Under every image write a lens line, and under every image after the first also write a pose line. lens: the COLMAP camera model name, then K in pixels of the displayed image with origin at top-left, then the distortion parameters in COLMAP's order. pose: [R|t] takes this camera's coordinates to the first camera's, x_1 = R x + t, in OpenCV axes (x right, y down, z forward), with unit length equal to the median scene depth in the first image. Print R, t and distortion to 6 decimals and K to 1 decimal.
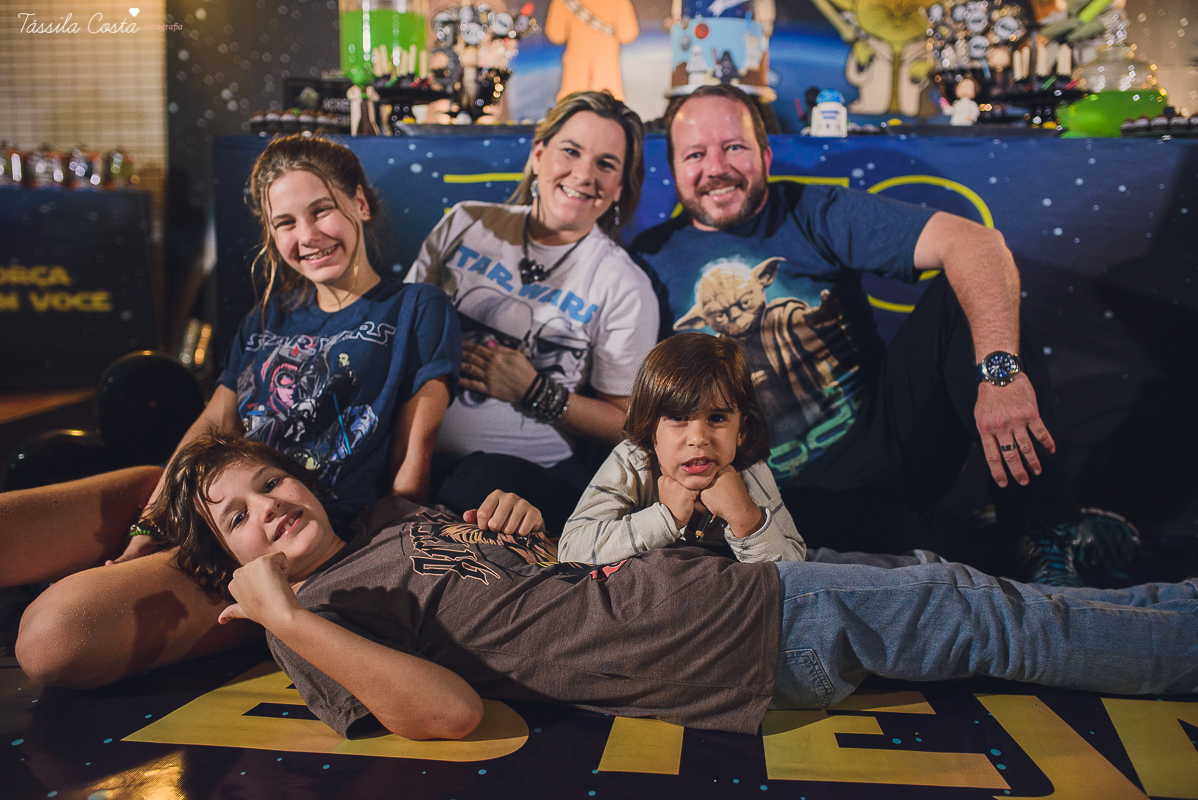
lens RADIAL K [[1155.6, 0, 599.0], [0, 1155.6, 400.0], [0, 0, 1]] dist [-0.074568, 0.107782]
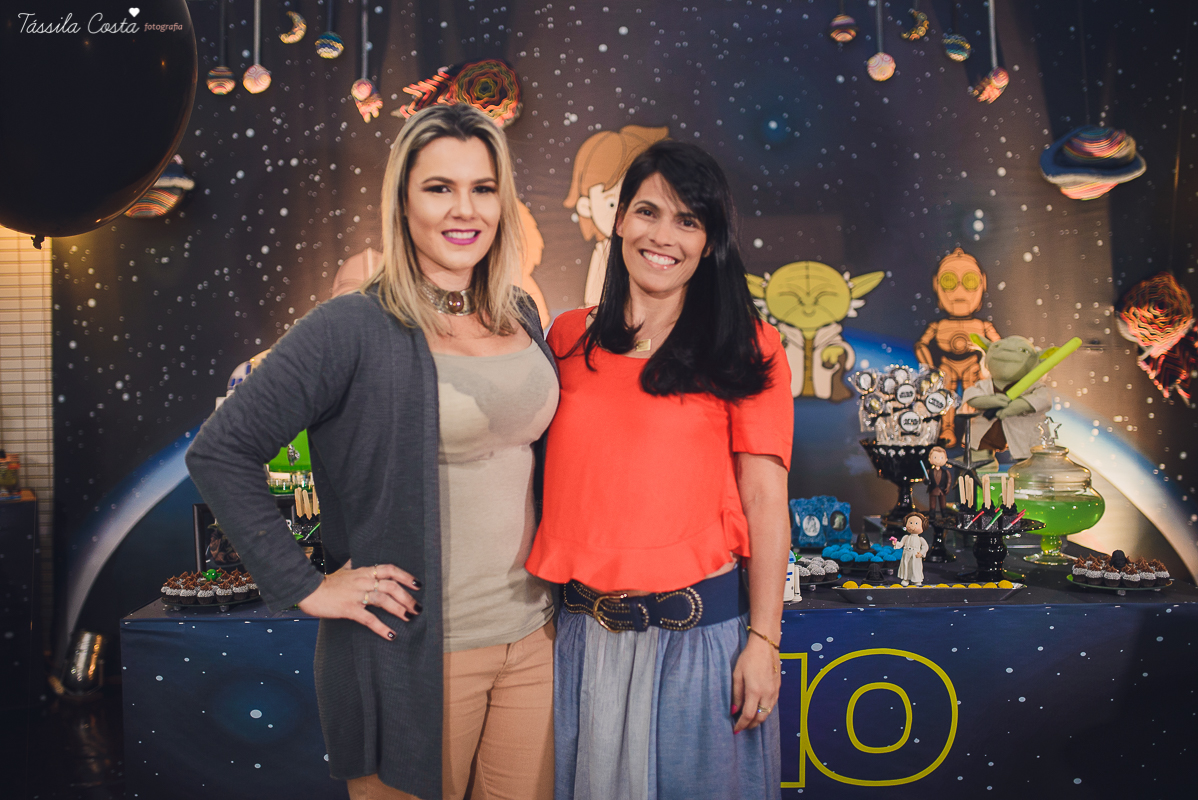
lens RADIAL K [[1148.3, 0, 599.0], [0, 1148.3, 400.0], [0, 0, 1]] dist [-0.066923, 0.099952]
pose [[0.994960, -0.027272, 0.096488, -0.031291], [0.036414, 0.994879, -0.094284, -0.237721], [-0.093423, 0.097322, 0.990858, 0.038246]]
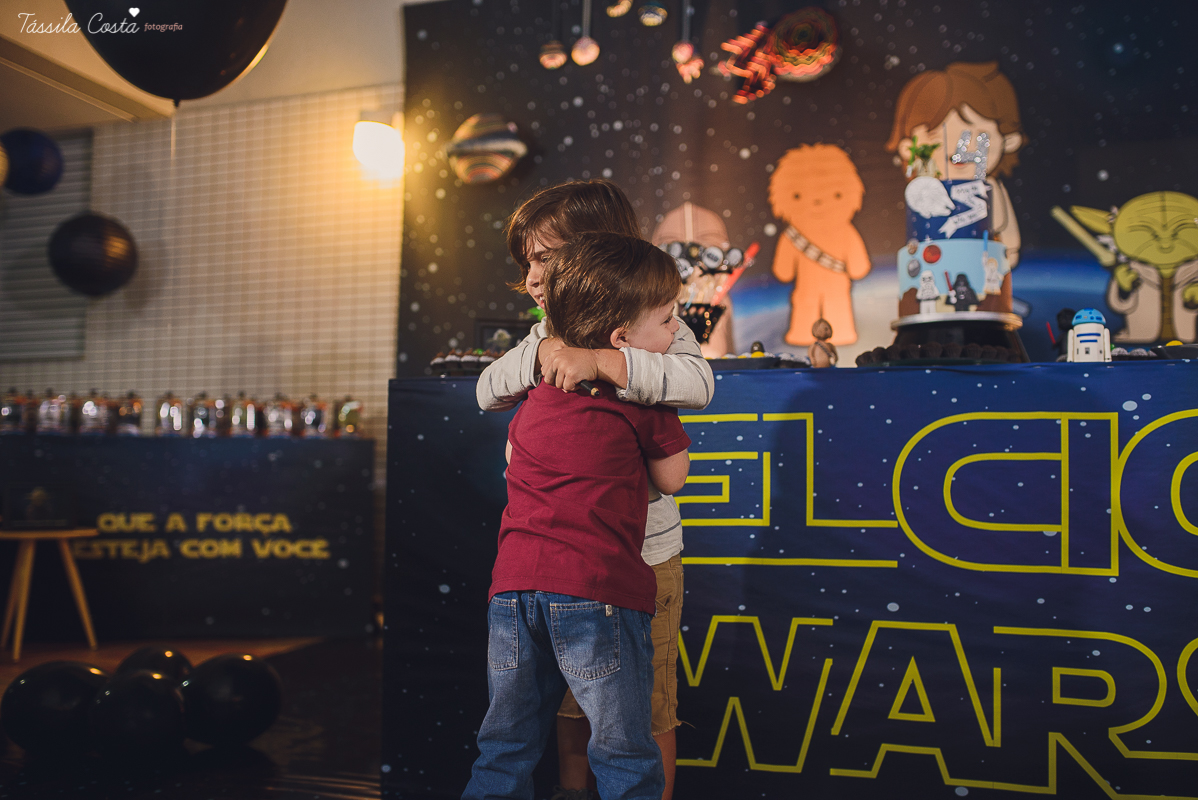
lens RADIAL K [[1150.9, 0, 599.0], [0, 1150.9, 400.0], [0, 0, 1]] dist [-0.071120, 0.106589]
pose [[0.976645, -0.019665, -0.213955, 0.023485], [-0.025716, 0.977945, -0.207271, -0.018959], [0.213313, 0.207933, 0.954600, 0.113756]]
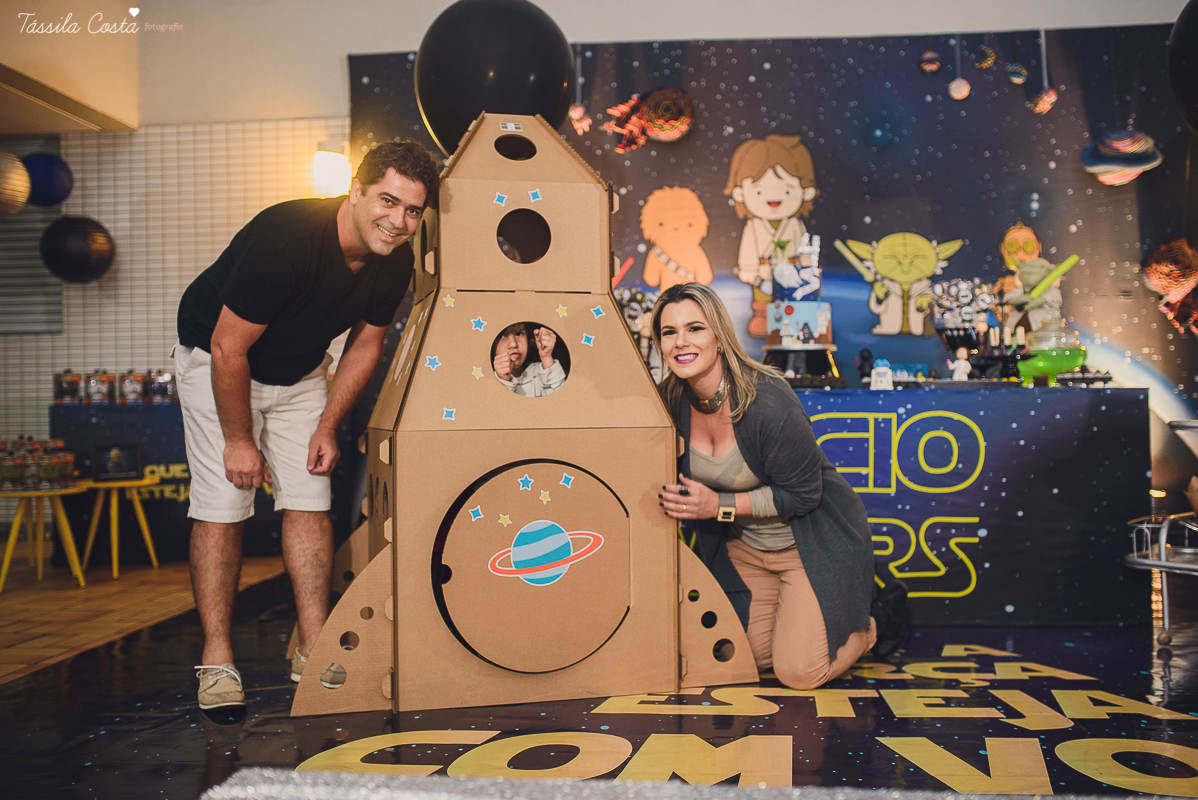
lens RADIAL K [[1185.0, 0, 599.0], [0, 1185.0, 400.0], [0, 0, 1]] dist [-0.069081, 0.105198]
pose [[0.999740, -0.020334, 0.010345, -0.174895], [0.021543, 0.990654, -0.134686, 0.007720], [-0.007510, 0.134874, 0.990834, -0.529314]]
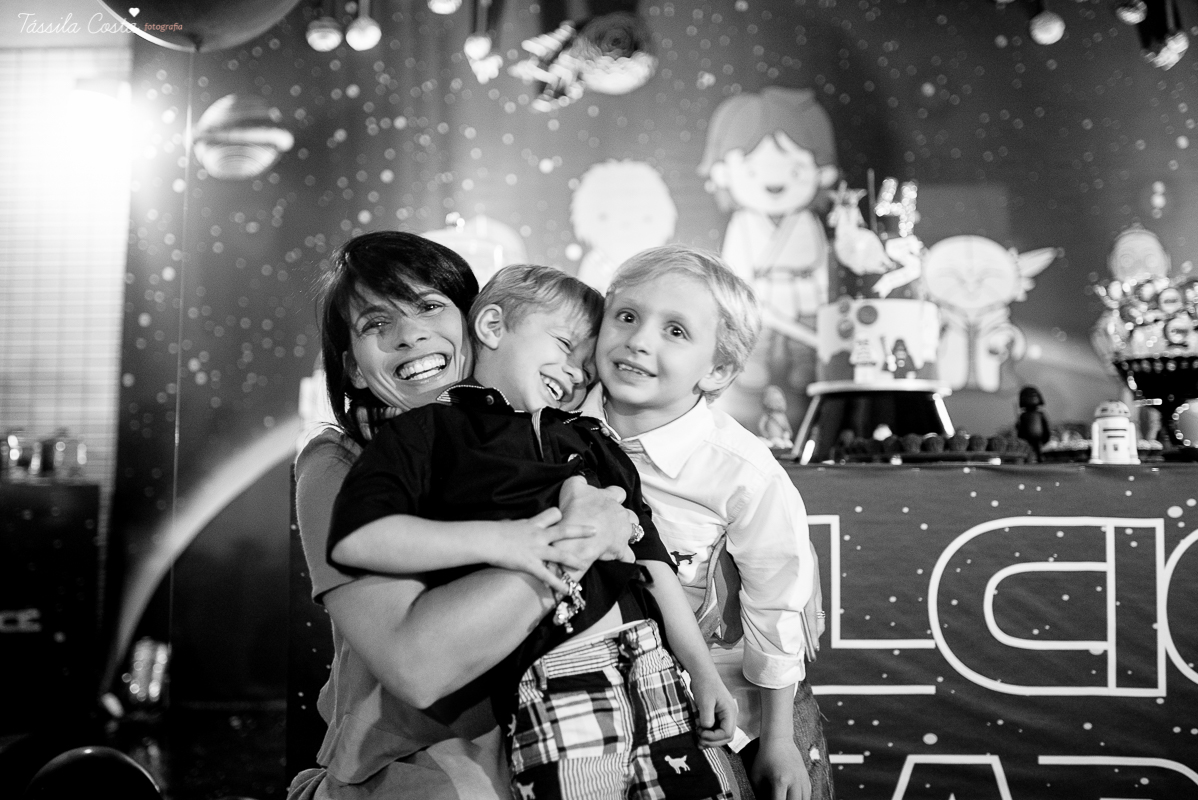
lens RADIAL K [[1199.3, 0, 599.0], [0, 1199.3, 400.0], [0, 0, 1]] dist [-0.074700, 0.114566]
pose [[0.996239, -0.003268, 0.086588, -0.163187], [0.020956, 0.978710, -0.204176, -0.088086], [-0.084078, 0.205222, 0.975097, 0.191003]]
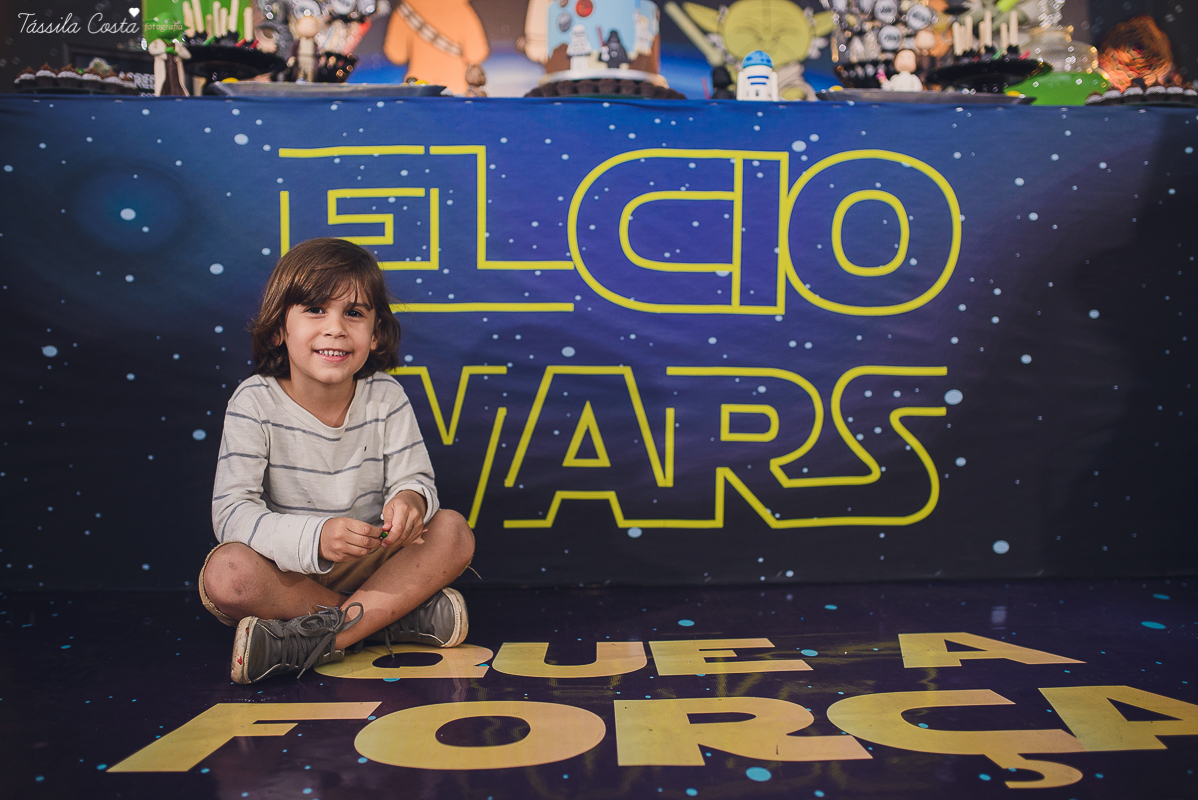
lens RADIAL K [[1155.6, 0, 599.0], [0, 1155.6, 400.0], [0, 0, 1]] dist [-0.074568, 0.107782]
pose [[0.988543, -0.021519, 0.149400, -0.030898], [0.031733, 0.997293, -0.066325, 0.024067], [-0.147568, 0.070306, 0.986550, 0.168673]]
